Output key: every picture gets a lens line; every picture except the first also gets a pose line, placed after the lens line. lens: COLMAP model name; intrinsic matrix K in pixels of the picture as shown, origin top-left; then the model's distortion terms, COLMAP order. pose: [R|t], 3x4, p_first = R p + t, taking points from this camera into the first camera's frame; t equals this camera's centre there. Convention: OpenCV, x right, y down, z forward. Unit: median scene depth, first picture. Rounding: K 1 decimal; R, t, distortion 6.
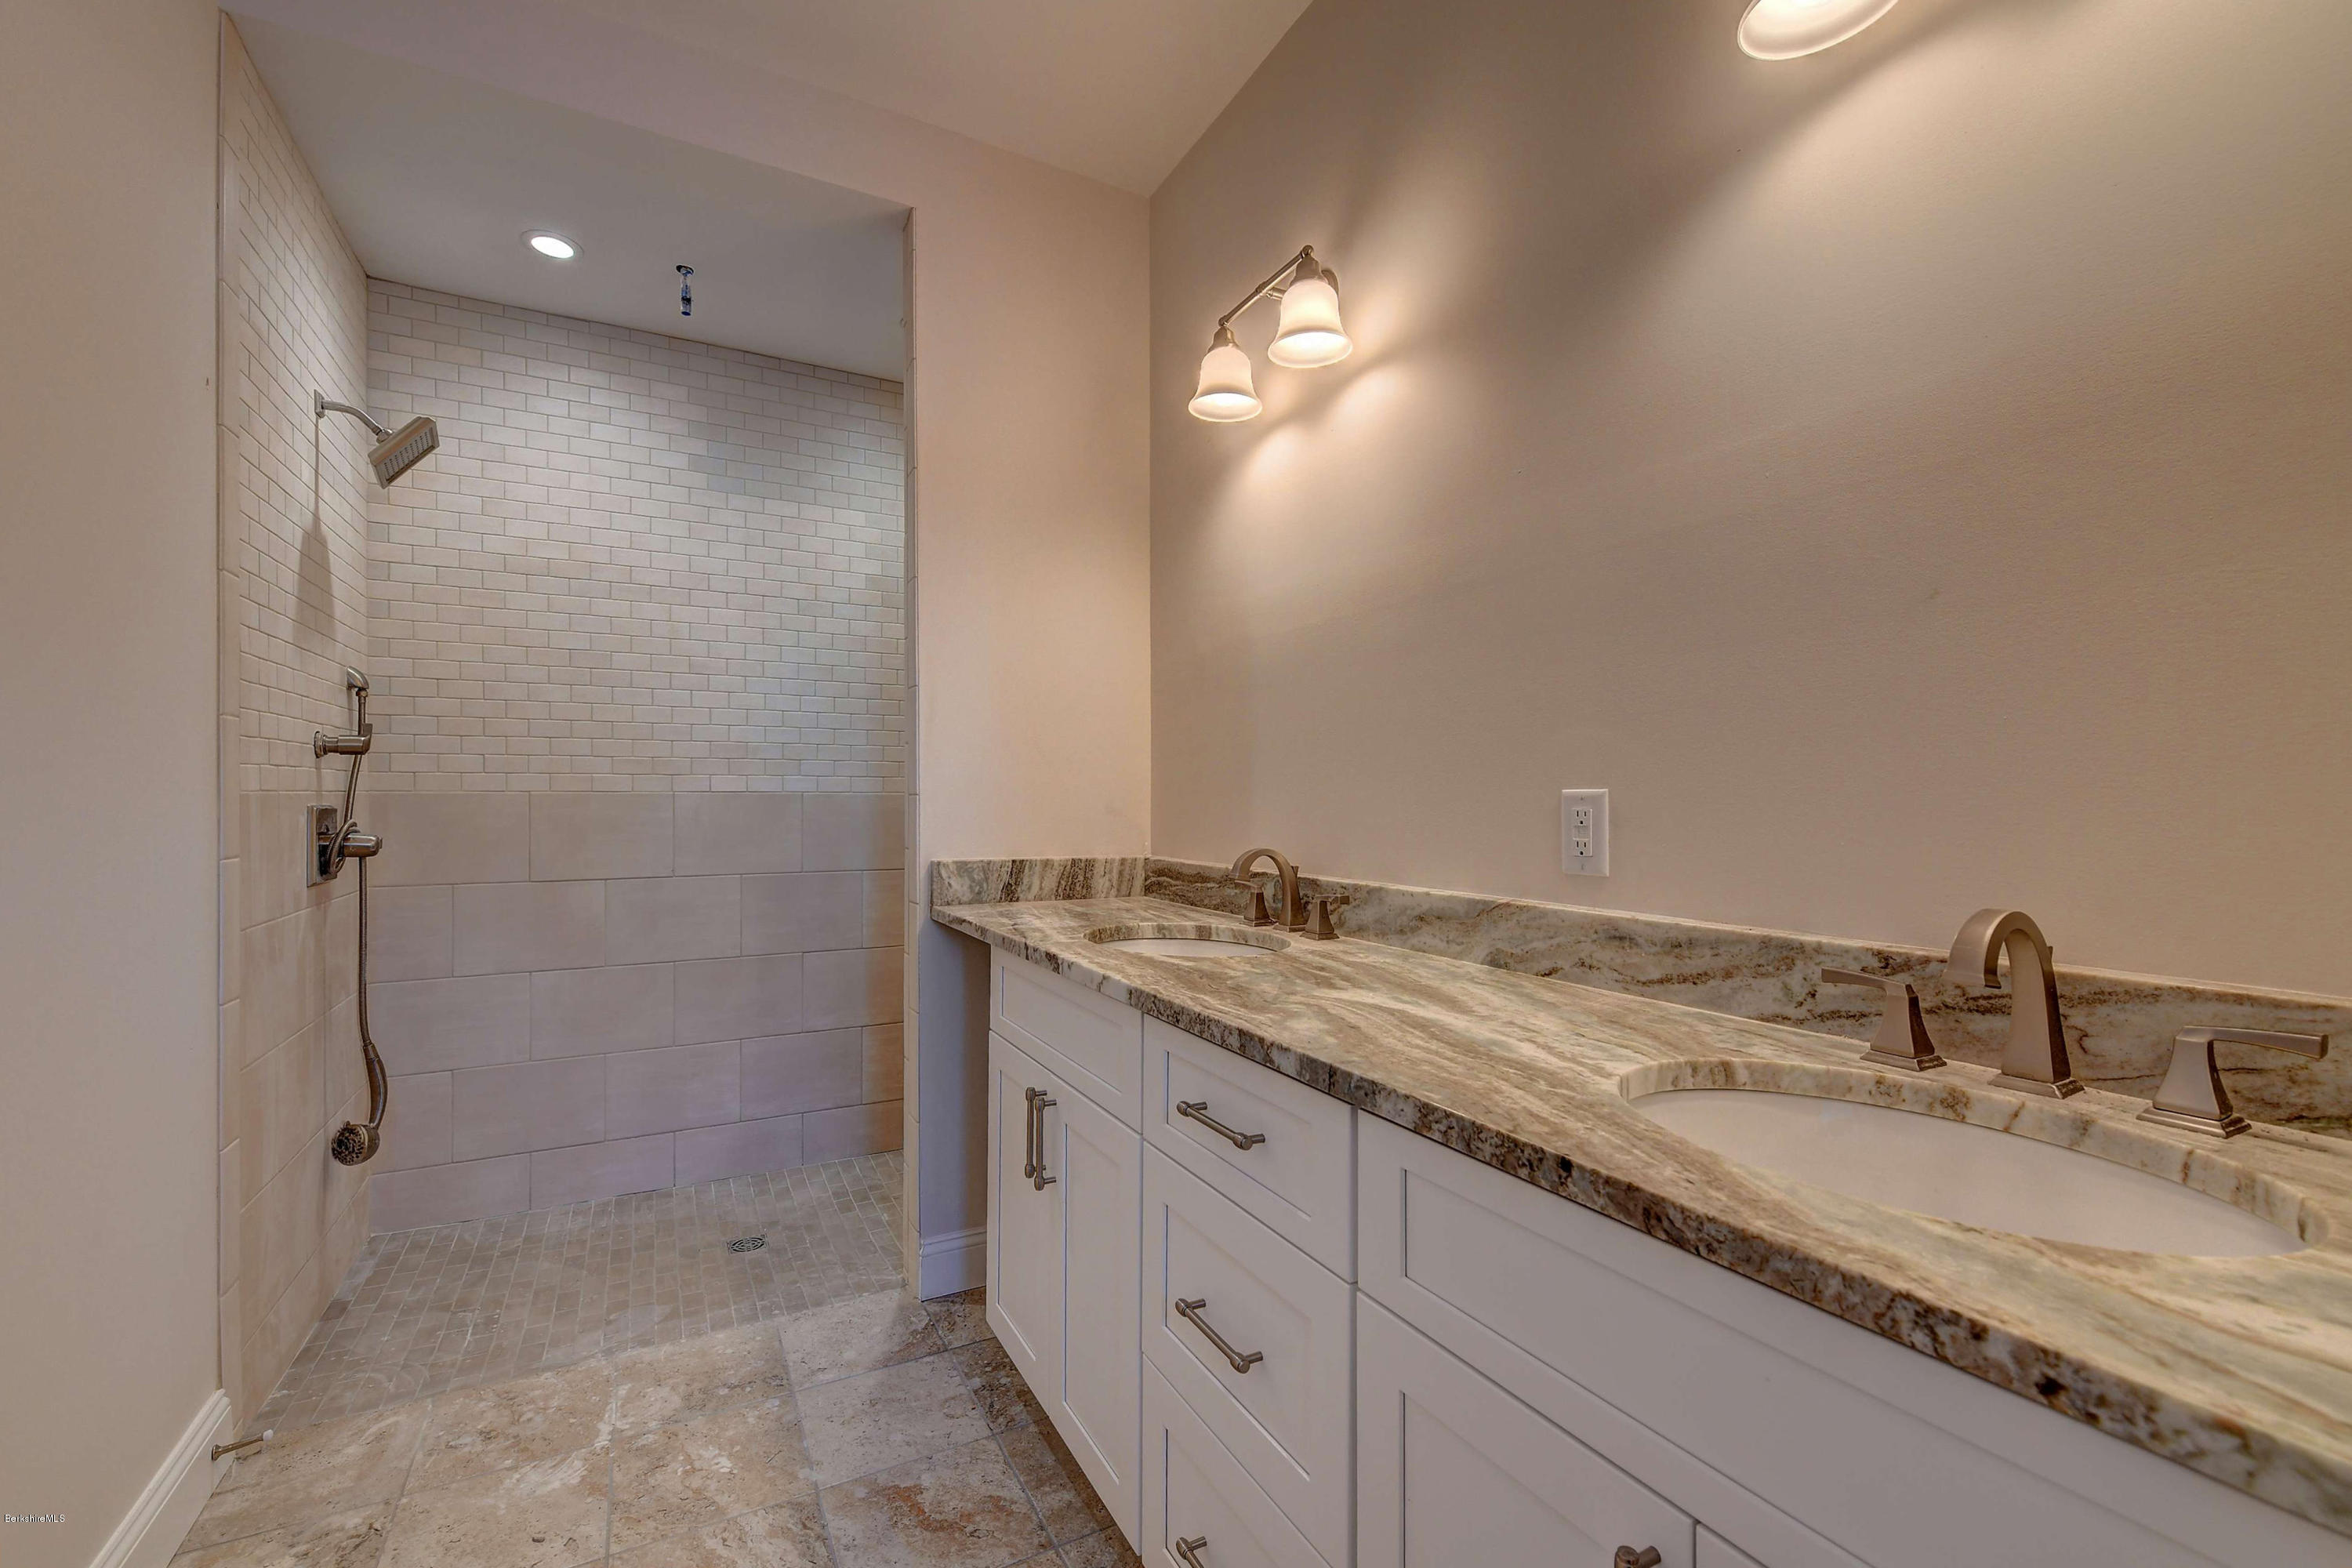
lens RADIAL K [[932.1, 0, 1169.6], [0, 932.1, 794.3], [0, 0, 1]] dist [0.003901, -0.001845]
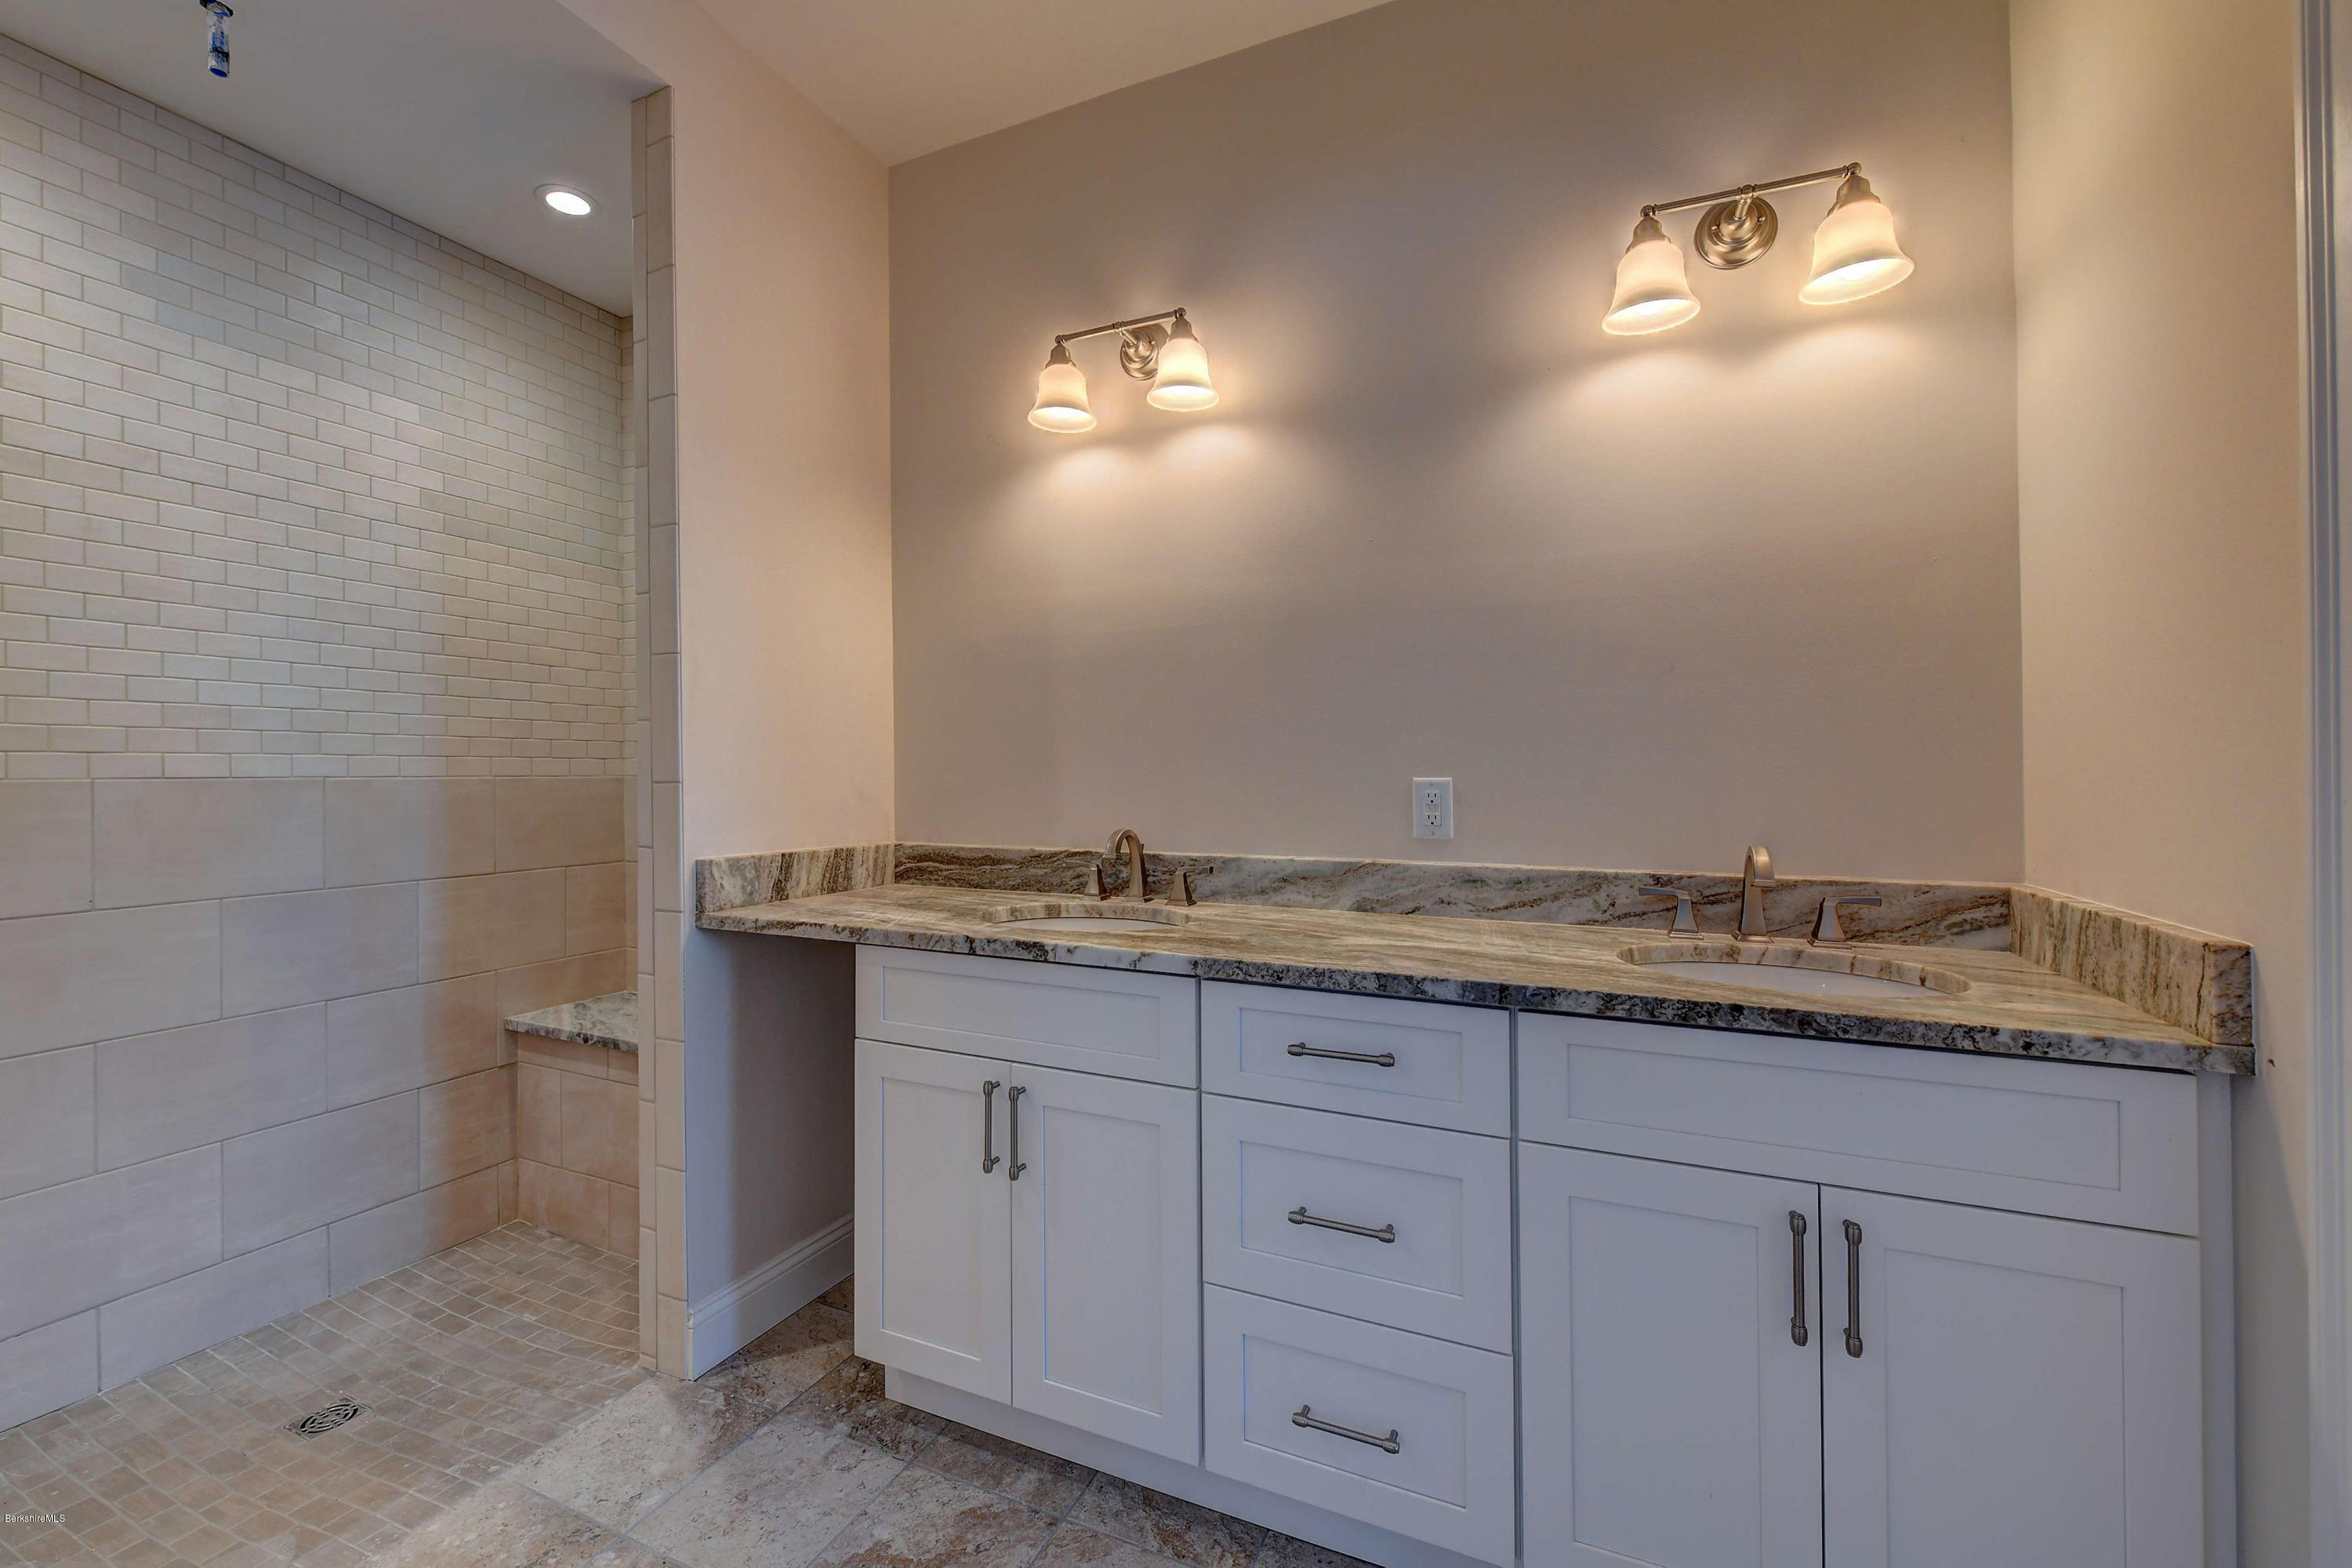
lens RADIAL K [[932.1, 0, 1101.3], [0, 932.1, 760.0], [0, 0, 1]] dist [0.003901, -0.001845]
pose [[0.809581, 0.003015, 0.587000, -0.521750], [0.001286, 0.999975, -0.006910, -0.015222], [-0.587007, 0.006349, 0.809557, 0.105187]]
